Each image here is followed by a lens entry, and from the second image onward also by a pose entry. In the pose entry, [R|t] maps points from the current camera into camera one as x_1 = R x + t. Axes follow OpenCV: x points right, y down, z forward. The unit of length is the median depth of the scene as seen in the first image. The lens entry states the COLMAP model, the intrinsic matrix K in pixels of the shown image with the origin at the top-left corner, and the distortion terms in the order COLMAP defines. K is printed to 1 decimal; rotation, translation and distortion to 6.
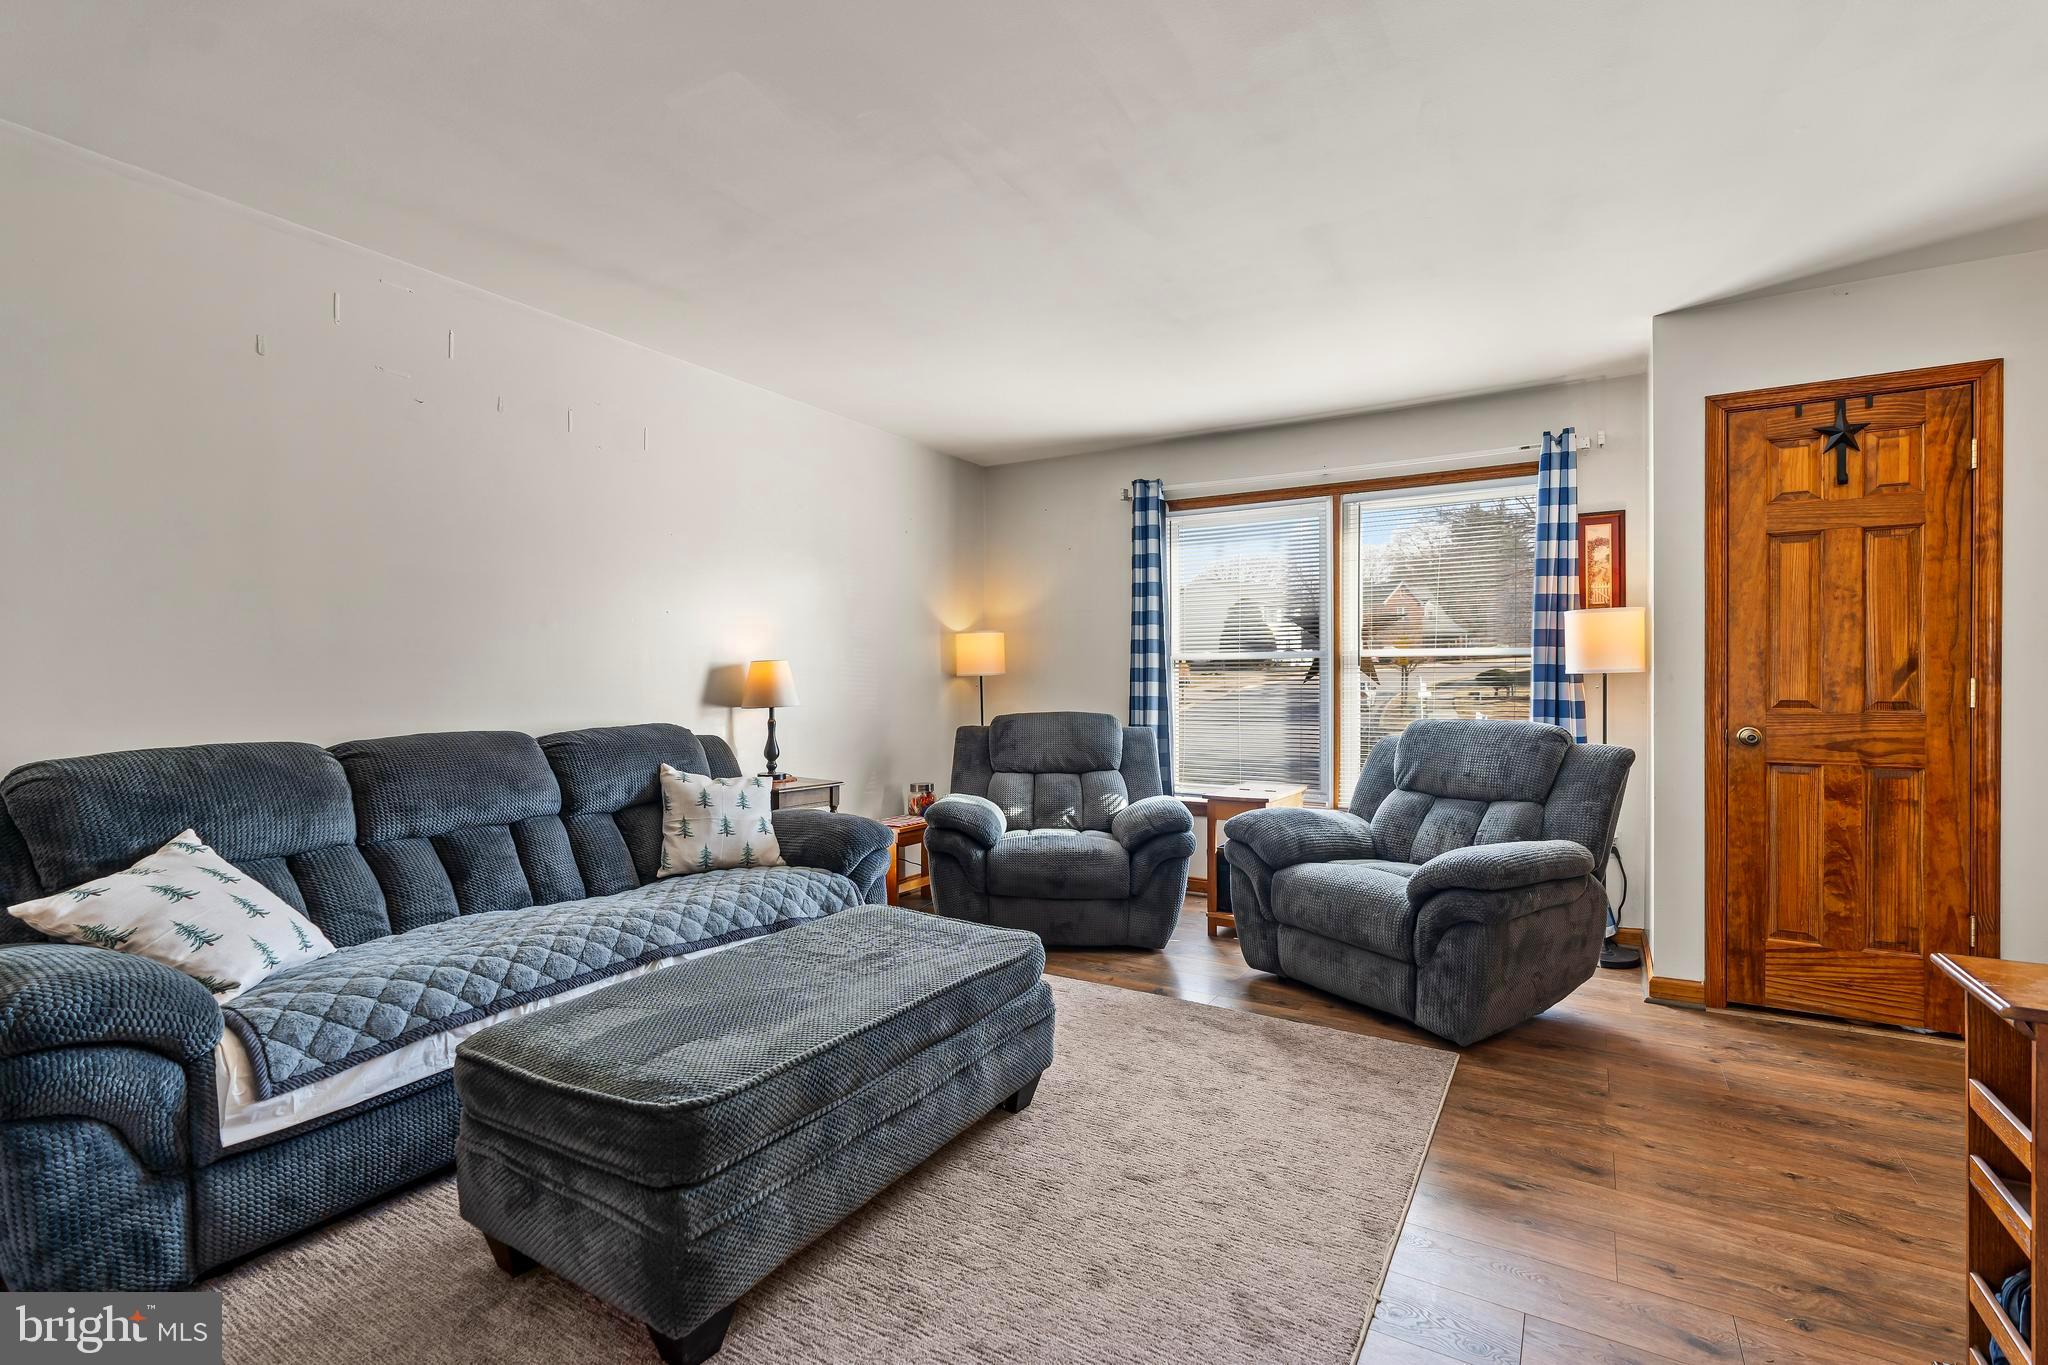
lens RADIAL K [[923.8, 0, 1021.3], [0, 923.8, 690.2], [0, 0, 1]] dist [-0.005746, 0.002576]
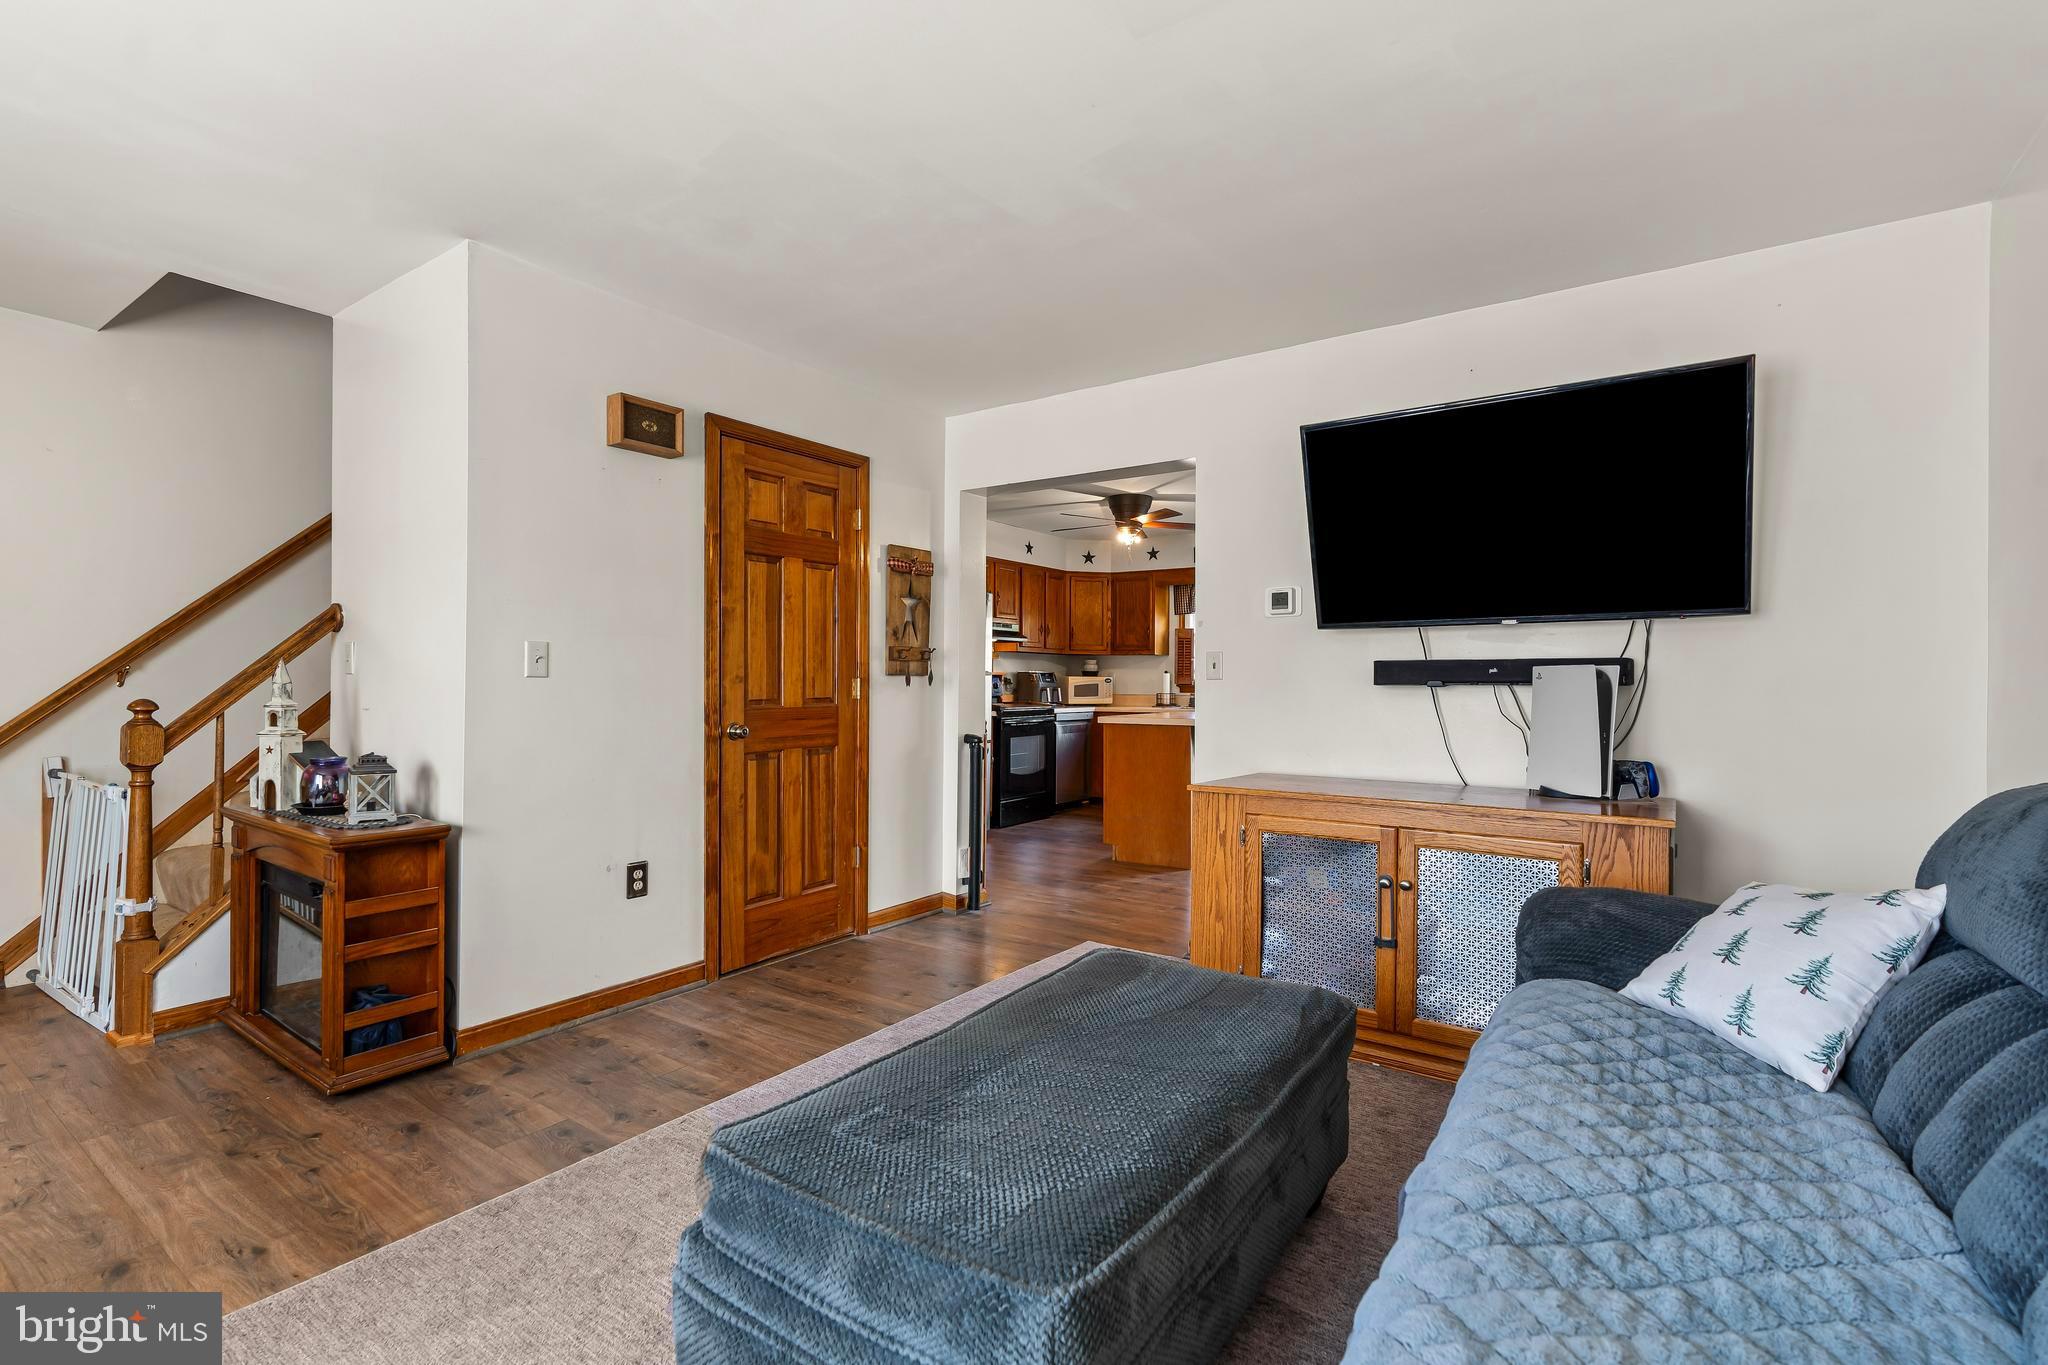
lens RADIAL K [[923.8, 0, 1030.1], [0, 923.8, 674.6], [0, 0, 1]] dist [-0.005746, 0.002576]
pose [[-0.998720, -0.004230, 0.050412, -0.198732], [-0.004503, 0.999976, -0.005292, -0.003504], [-0.050389, -0.005512, -0.998714, 1.560238]]
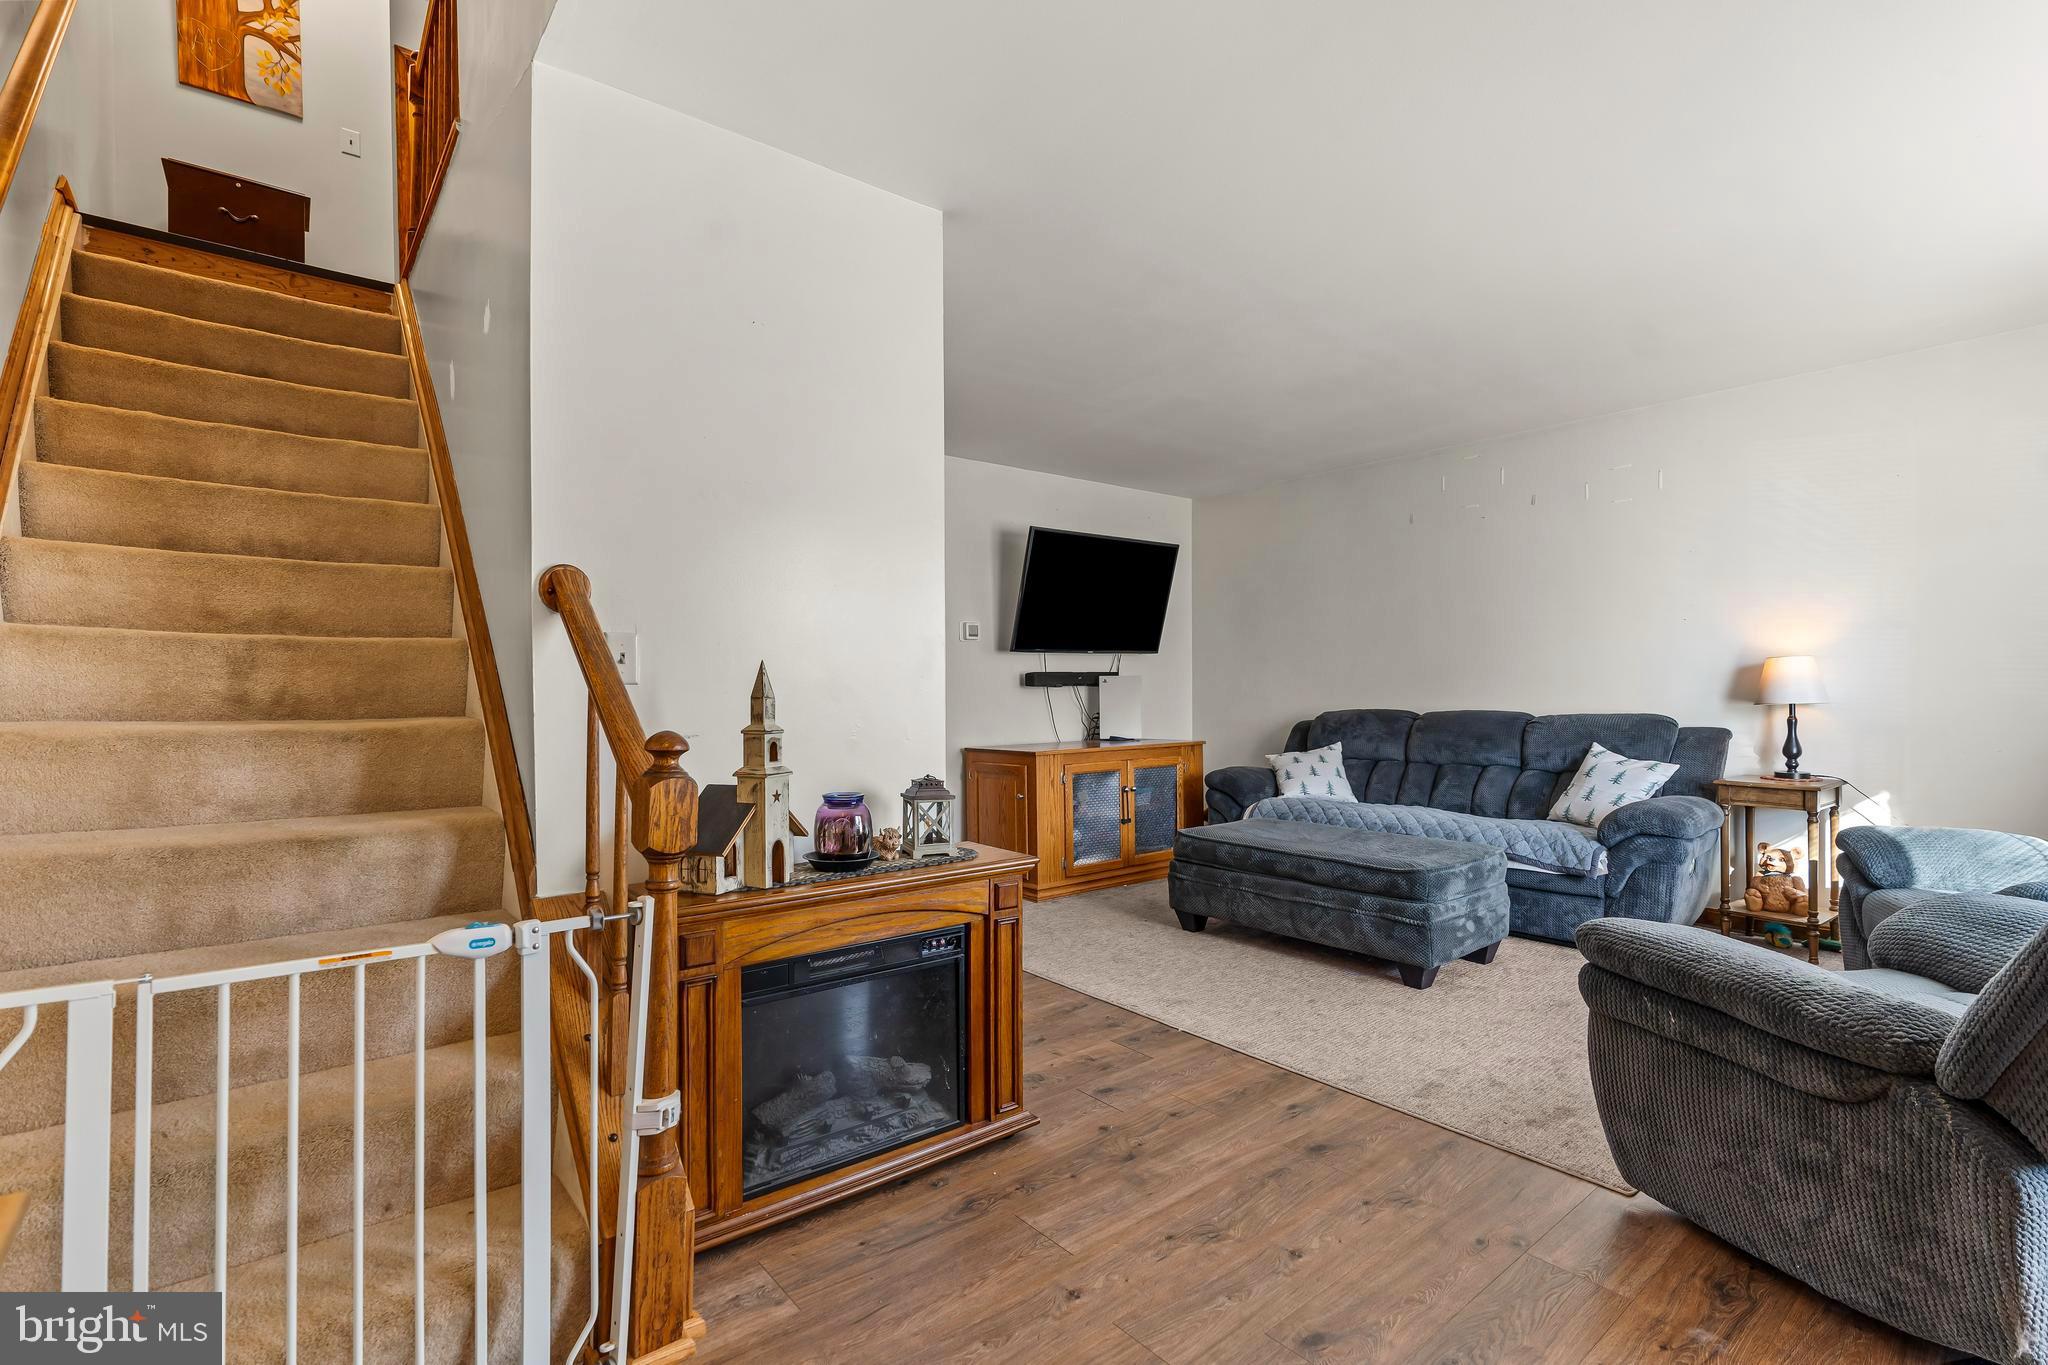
lens RADIAL K [[923.8, 0, 1023.6], [0, 923.8, 680.1], [0, 0, 1]] dist [-0.005746, 0.002576]
pose [[-0.327479, -0.000950, -0.944858, 1.508356], [-0.000346, 1.000000, -0.000885, -0.009902], [0.944858, 0.000037, -0.327479, 0.903535]]
